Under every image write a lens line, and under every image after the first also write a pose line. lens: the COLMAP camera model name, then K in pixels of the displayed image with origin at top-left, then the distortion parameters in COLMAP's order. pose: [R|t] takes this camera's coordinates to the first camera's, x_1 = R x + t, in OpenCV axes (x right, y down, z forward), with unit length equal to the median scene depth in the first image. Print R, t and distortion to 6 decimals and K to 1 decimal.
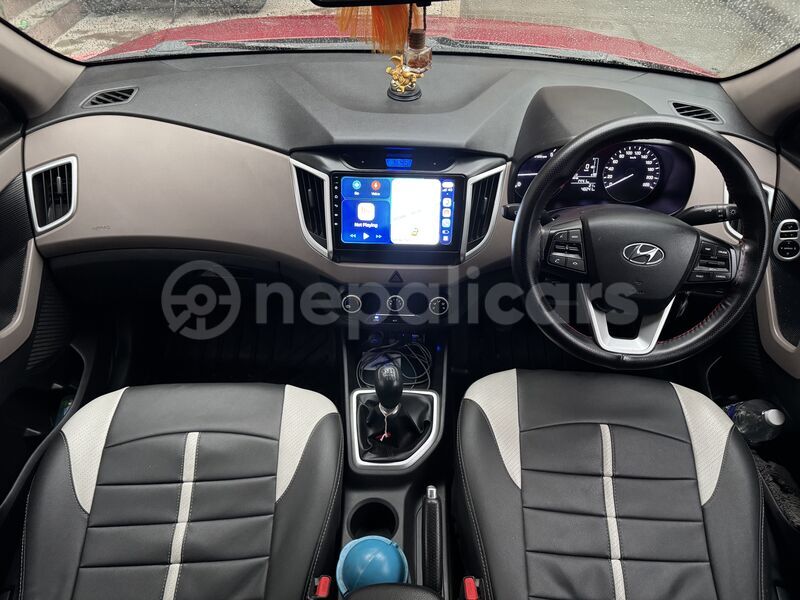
lens RADIAL K [[568.6, 0, 412.7], [0, 568.6, 300.8], [0, 0, 1]] dist [0.038125, -0.051514]
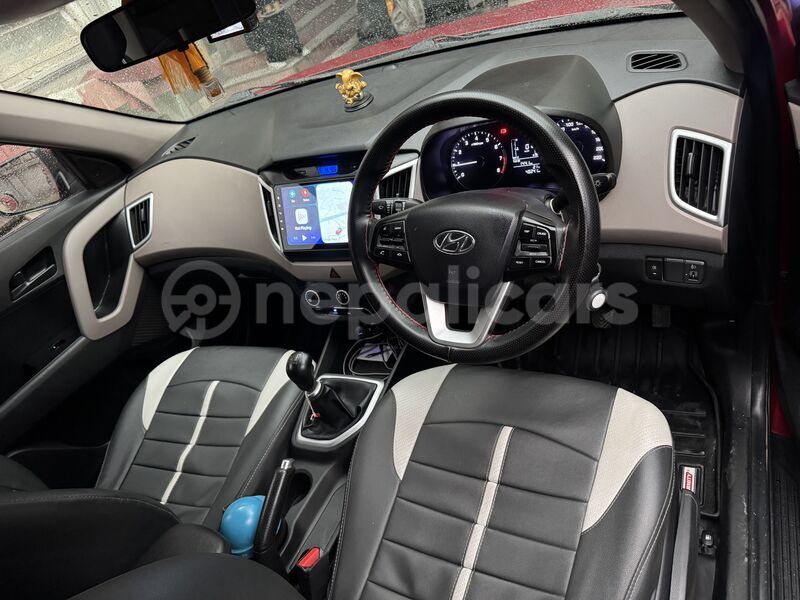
lens RADIAL K [[568.6, 0, 412.7], [0, 568.6, 300.8], [0, 0, 1]] dist [0.038125, -0.051514]
pose [[0.858929, -0.003238, -0.512084, 0.672543], [0.001677, 0.999992, -0.003510, 0.015950], [0.512091, 0.002156, 0.858928, 0.132452]]
